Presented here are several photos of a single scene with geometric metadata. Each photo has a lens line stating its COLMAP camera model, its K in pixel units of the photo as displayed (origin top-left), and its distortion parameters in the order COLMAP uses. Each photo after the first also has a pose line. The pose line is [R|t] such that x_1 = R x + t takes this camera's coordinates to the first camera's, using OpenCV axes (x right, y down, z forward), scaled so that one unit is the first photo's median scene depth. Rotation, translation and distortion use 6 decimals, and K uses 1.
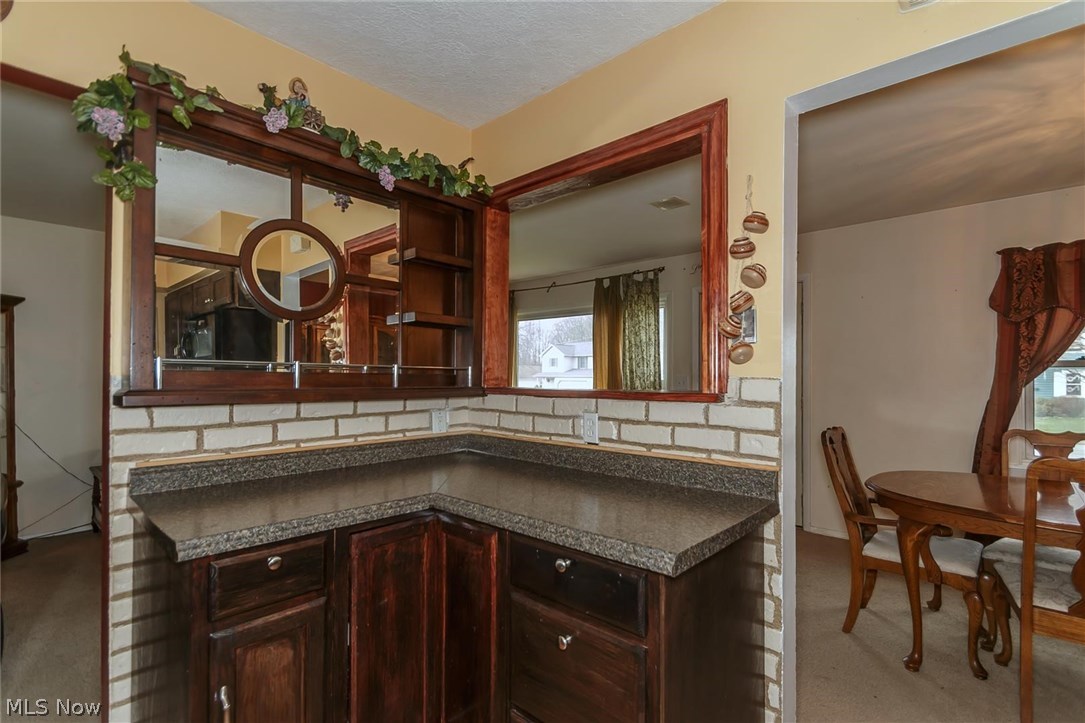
lens RADIAL K [[506.8, 0, 547.3], [0, 506.8, 372.2], [0, 0, 1]] dist [0.011589, 0.000343]
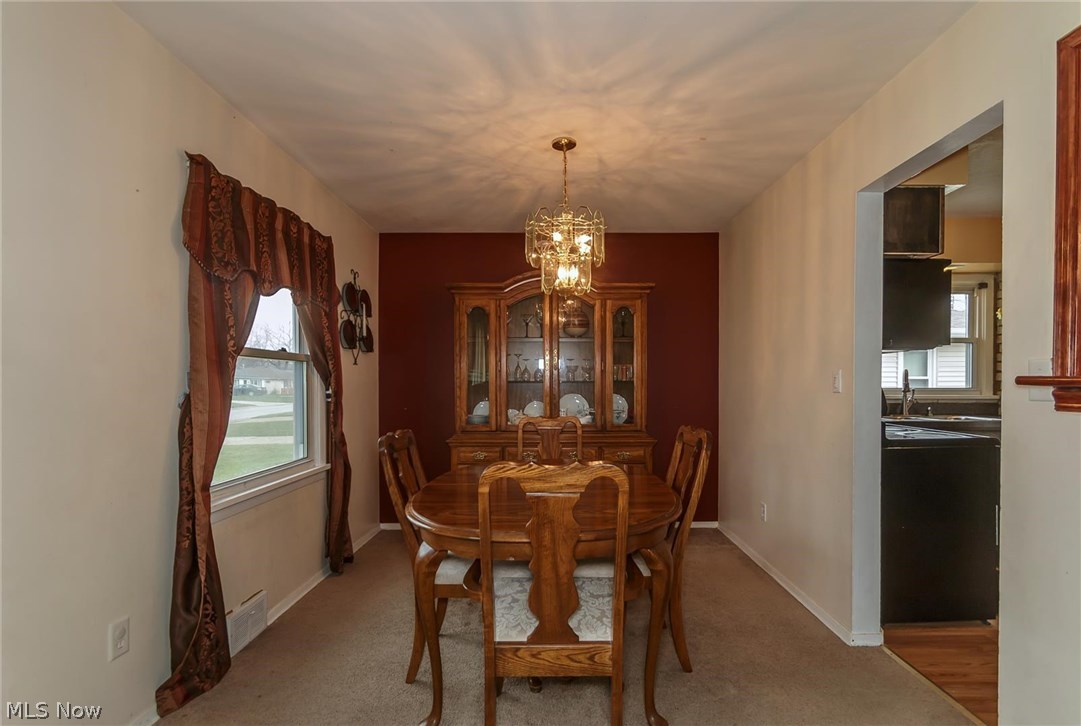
lens RADIAL K [[506.2, 0, 555.9], [0, 506.2, 391.7], [0, 0, 1]] dist [0.002950, 0.000194]
pose [[-0.670342, -0.010213, 0.741982, 0.228997], [-0.002123, 0.999928, 0.011845, 0.045324], [-0.742050, 0.006365, -0.670315, 1.595802]]
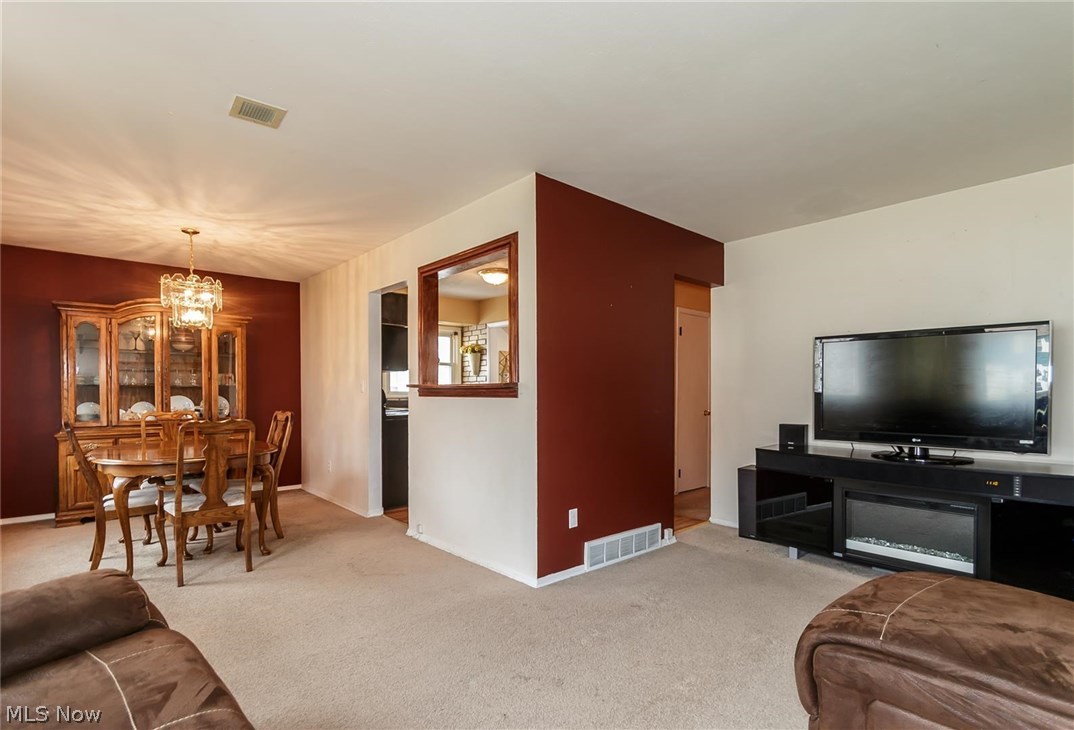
lens RADIAL K [[508.5, 0, 534.2], [0, 508.5, 399.1], [0, 0, 1]] dist [-0.001171, 0.000349]
pose [[-0.994338, -0.001789, 0.106245, -0.306336], [-0.000381, 0.999912, 0.013271, 0.059584], [-0.106260, 0.013155, -0.994251, 2.449165]]
